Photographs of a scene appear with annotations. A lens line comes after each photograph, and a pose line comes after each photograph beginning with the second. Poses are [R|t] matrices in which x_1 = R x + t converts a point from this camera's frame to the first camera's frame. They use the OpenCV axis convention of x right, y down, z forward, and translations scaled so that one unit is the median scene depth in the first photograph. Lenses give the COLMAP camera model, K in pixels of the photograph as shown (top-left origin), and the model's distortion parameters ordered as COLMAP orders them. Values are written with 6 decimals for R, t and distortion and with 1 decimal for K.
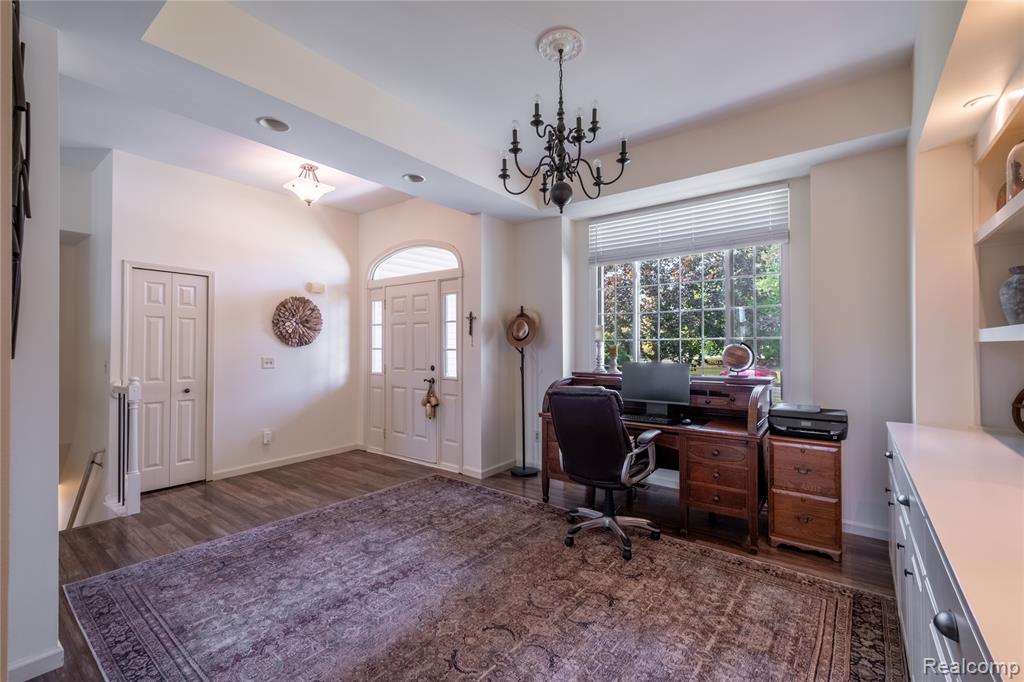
lens RADIAL K [[447.8, 0, 518.2], [0, 447.8, 336.5], [0, 0, 1]] dist [0.010477, -0.002172]
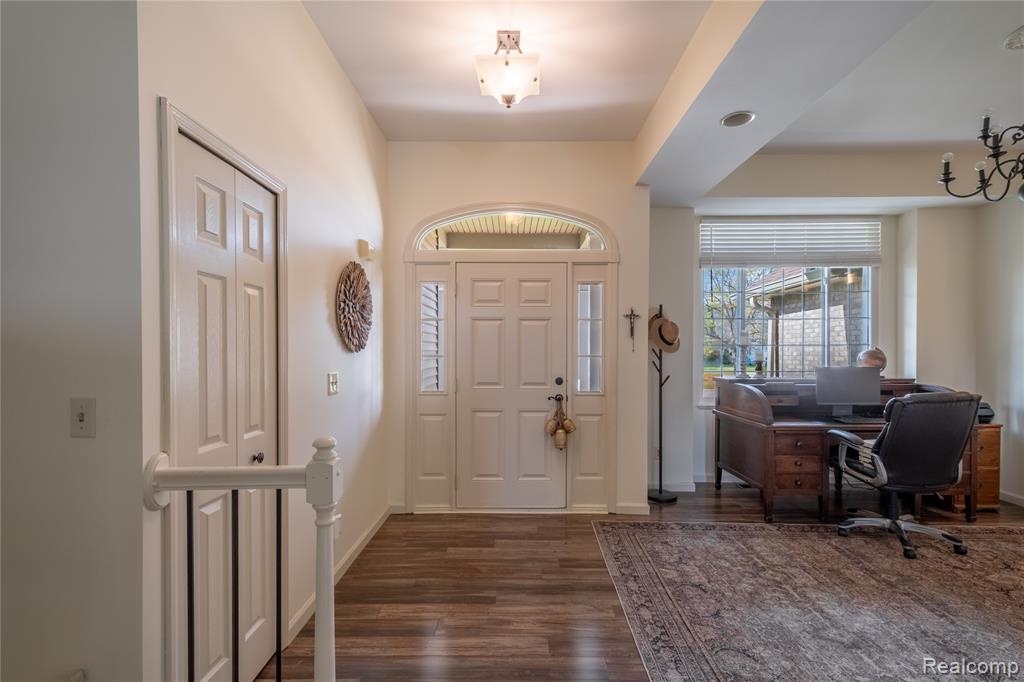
lens RADIAL K [[447.8, 0, 509.7], [0, 447.8, 352.0], [0, 0, 1]] dist [0.010477, -0.002172]
pose [[0.798340, -0.001550, 0.602205, -0.885689], [-0.011217, 0.999785, 0.017442, 0.013132], [-0.602103, -0.020680, 0.798151, 0.579187]]
